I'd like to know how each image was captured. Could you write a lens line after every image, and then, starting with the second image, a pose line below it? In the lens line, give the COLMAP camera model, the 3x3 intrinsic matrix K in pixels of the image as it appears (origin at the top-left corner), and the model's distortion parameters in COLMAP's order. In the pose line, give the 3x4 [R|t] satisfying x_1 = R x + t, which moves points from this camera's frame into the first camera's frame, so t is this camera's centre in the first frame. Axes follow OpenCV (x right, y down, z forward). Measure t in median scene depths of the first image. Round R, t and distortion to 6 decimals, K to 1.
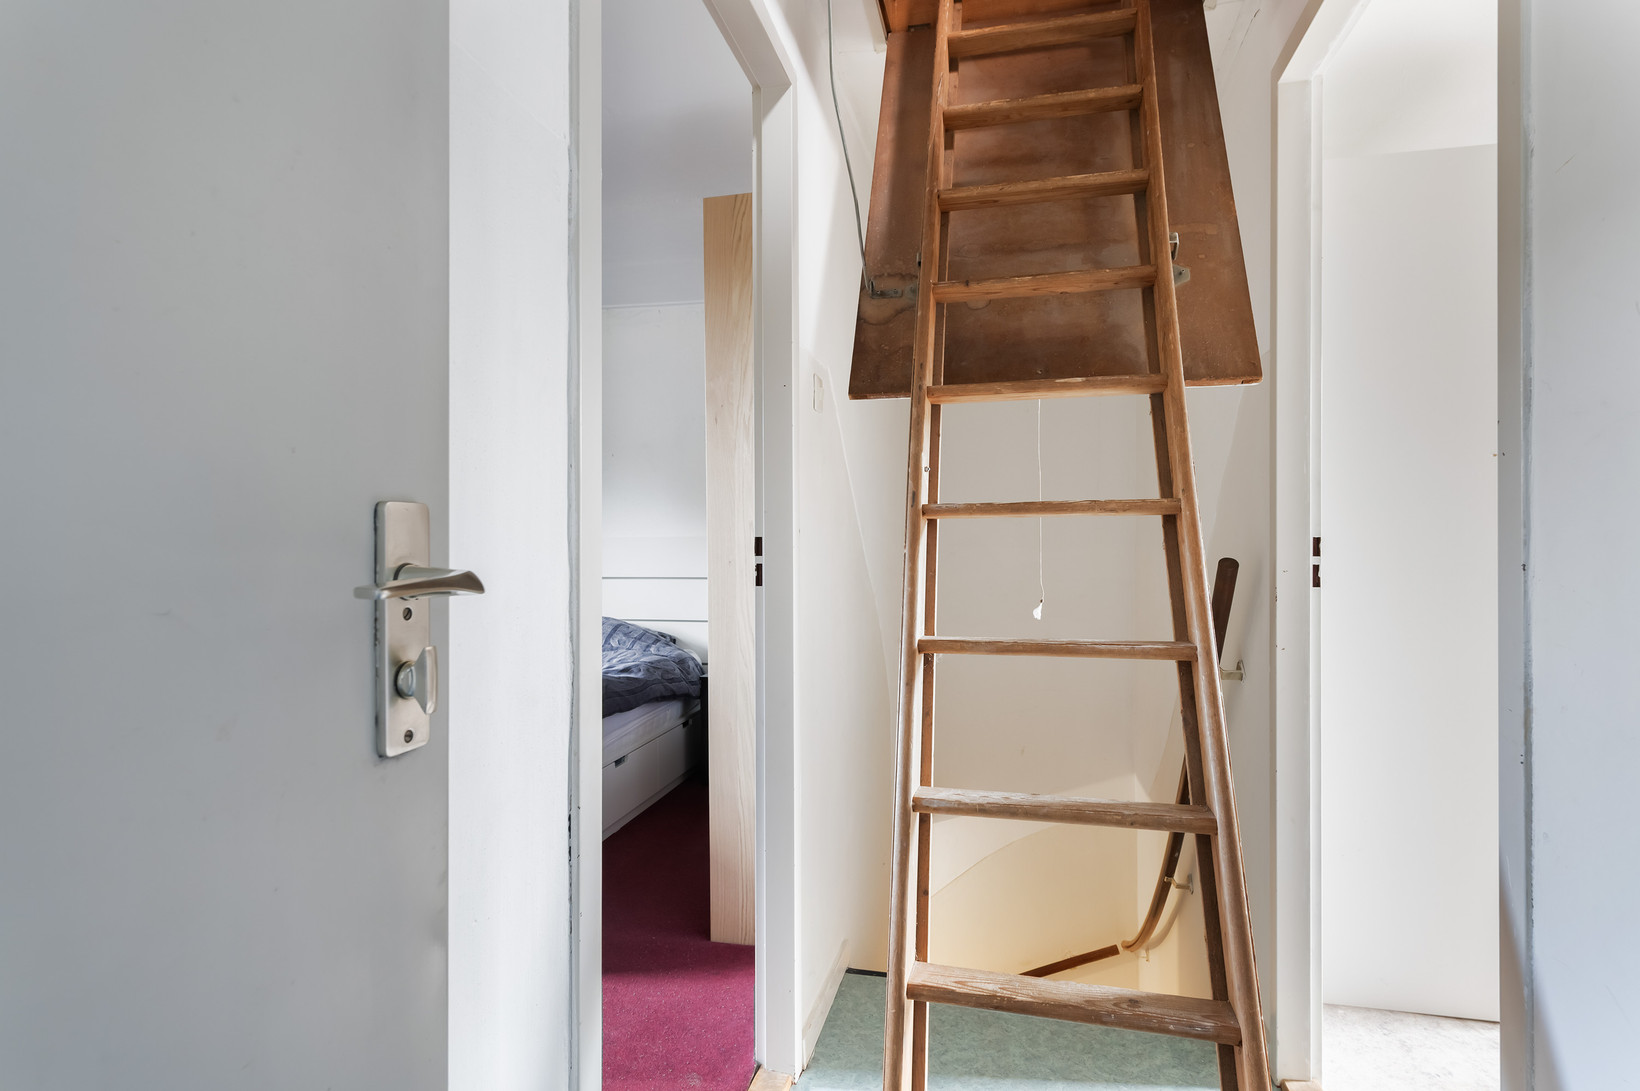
lens RADIAL K [[854.5, 0, 821.2], [0, 854.5, 541.5], [0, 0, 1]] dist [0.013449, -0.008551]
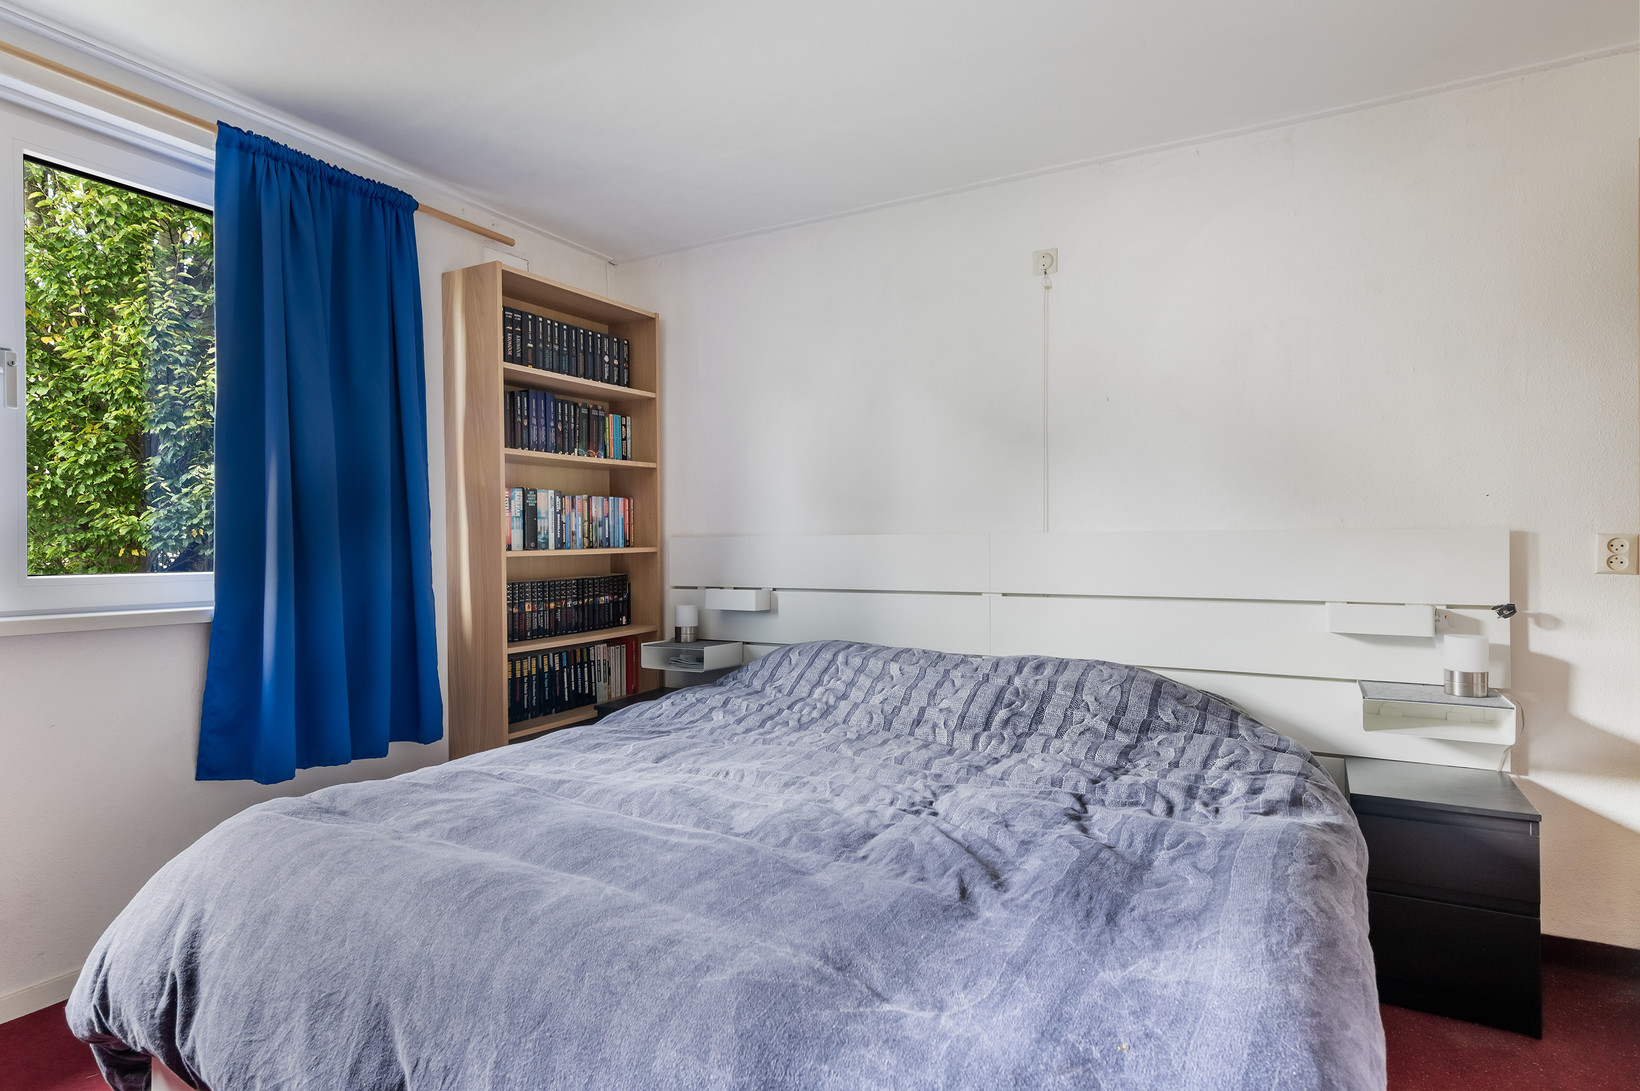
lens RADIAL K [[854.5, 0, 828.5], [0, 854.5, 536.9], [0, 0, 1]] dist [0.013449, -0.008551]
pose [[0.959889, 0.004533, -0.280344, -0.297048], [-0.005346, 0.999983, -0.002135, 0.001346], [0.280329, 0.003548, 0.959897, 0.392790]]
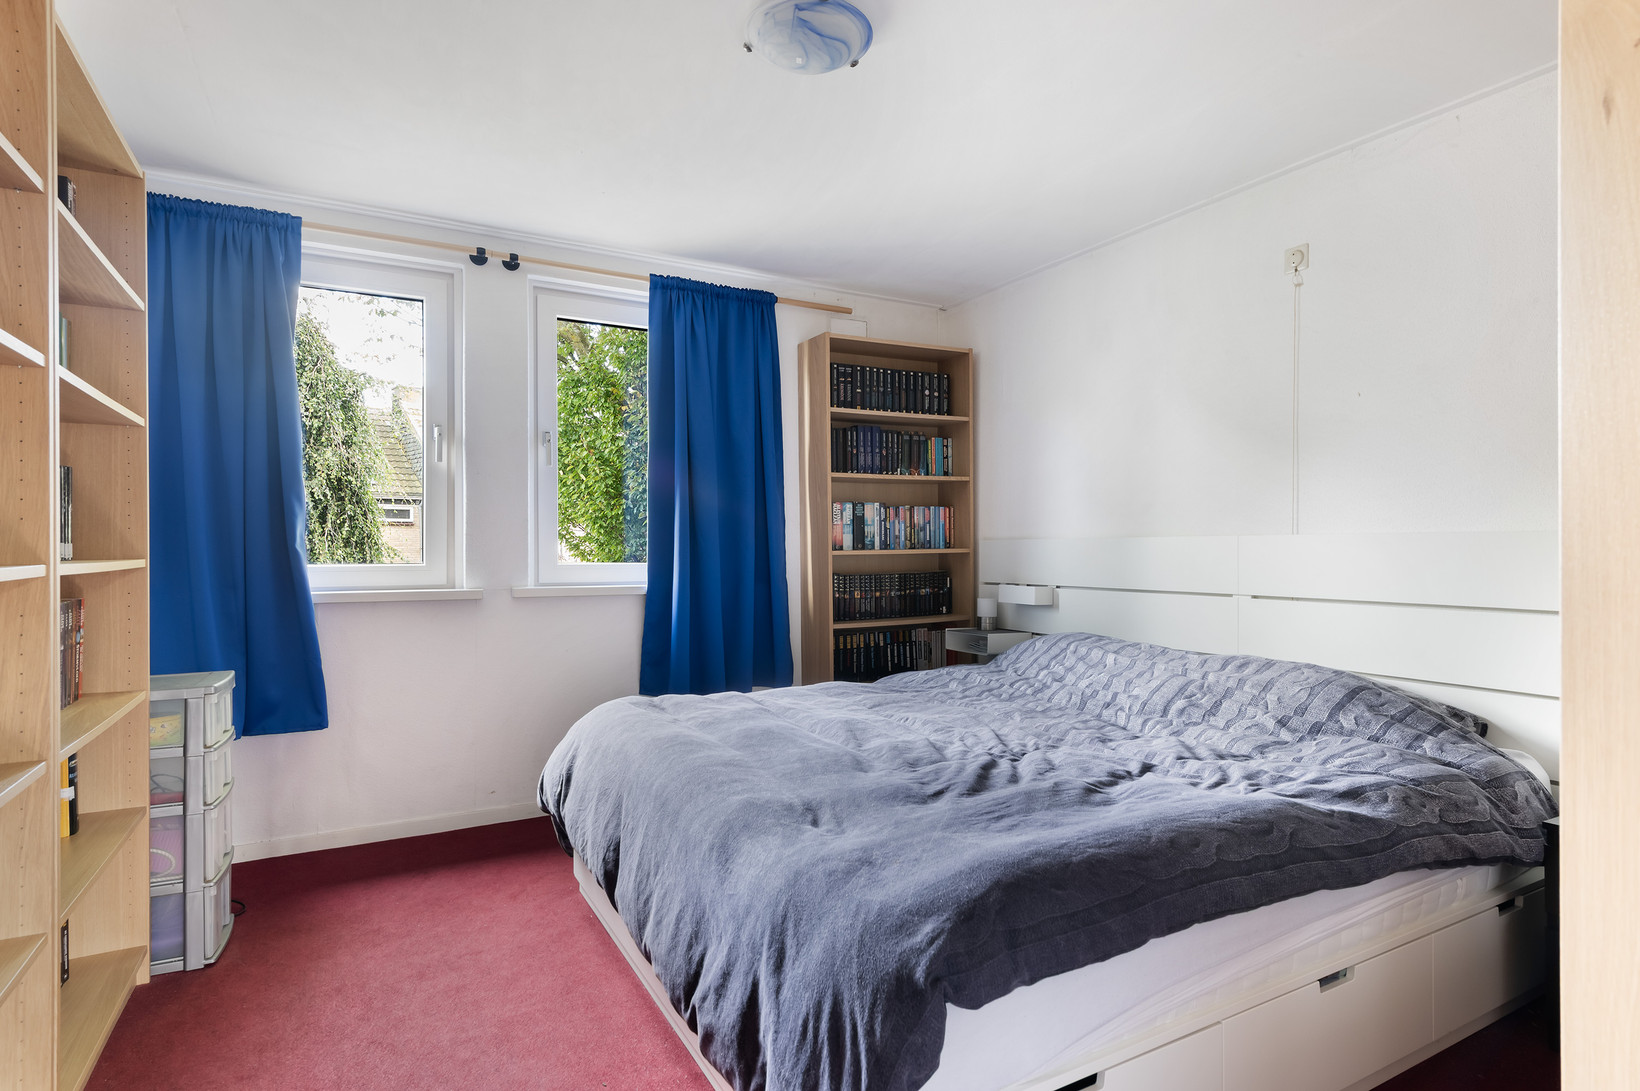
lens RADIAL K [[854.5, 0, 825.6], [0, 854.5, 541.8], [0, 0, 1]] dist [0.013449, -0.008551]
pose [[0.662485, 0.005055, -0.749059, -0.047870], [-0.005052, 0.999985, 0.002281, 0.001222], [0.749059, 0.002274, 0.662500, 0.374475]]
